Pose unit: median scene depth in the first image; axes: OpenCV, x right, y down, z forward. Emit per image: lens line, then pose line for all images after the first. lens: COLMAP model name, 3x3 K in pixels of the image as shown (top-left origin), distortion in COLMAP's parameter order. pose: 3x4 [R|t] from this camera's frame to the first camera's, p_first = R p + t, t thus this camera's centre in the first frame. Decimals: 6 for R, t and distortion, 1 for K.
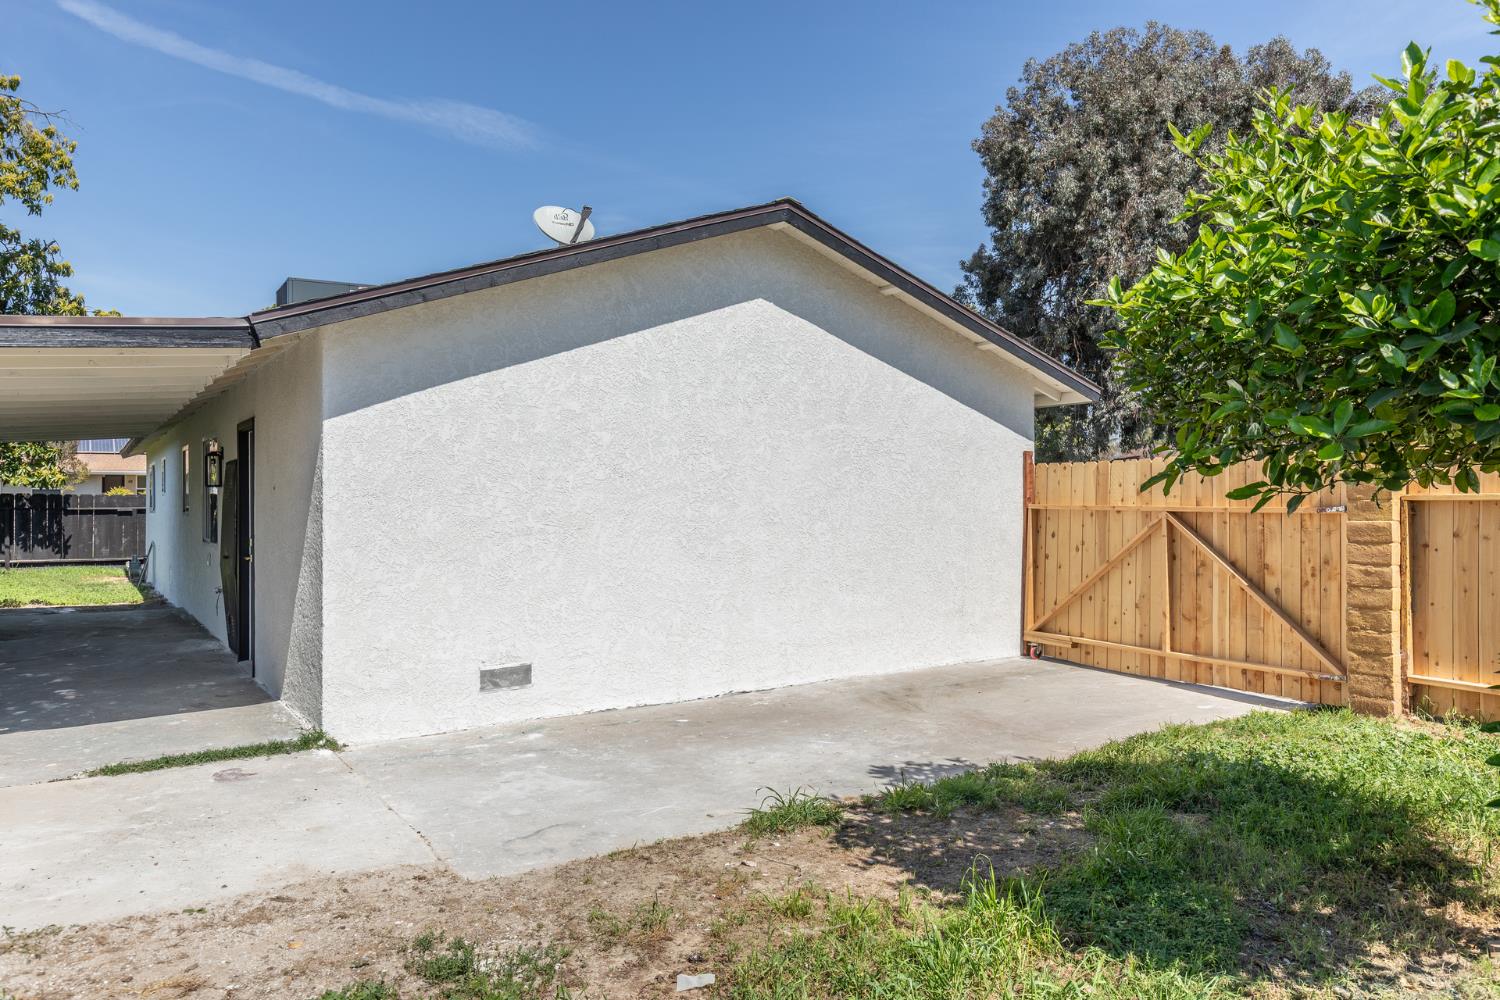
lens RADIAL K [[1049.4, 0, 750.0], [0, 1049.4, 500.0], [0, 0, 1]] dist [0.005161, 0.000948]
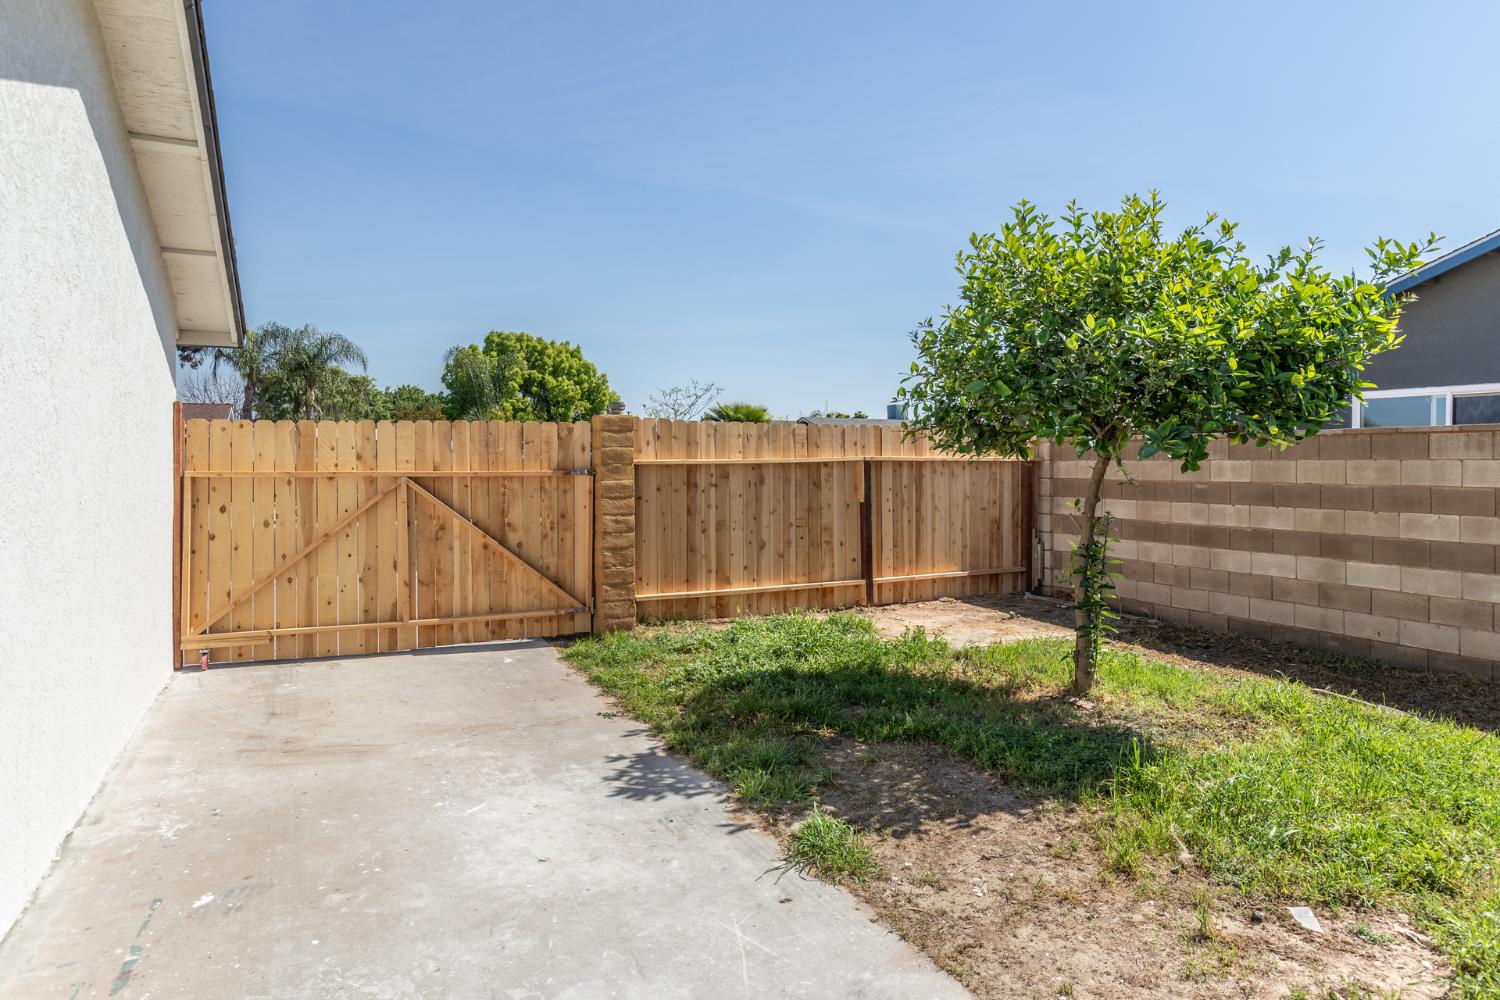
lens RADIAL K [[931.2, 0, 749.1], [0, 931.2, 464.1], [0, 0, 1]] dist [0.006285, 0.000969]
pose [[0.089331, -0.004328, 0.995993, -0.495439], [0.000841, 0.999991, 0.004270, -0.004842], [-0.996002, 0.000456, 0.089334, 0.697308]]
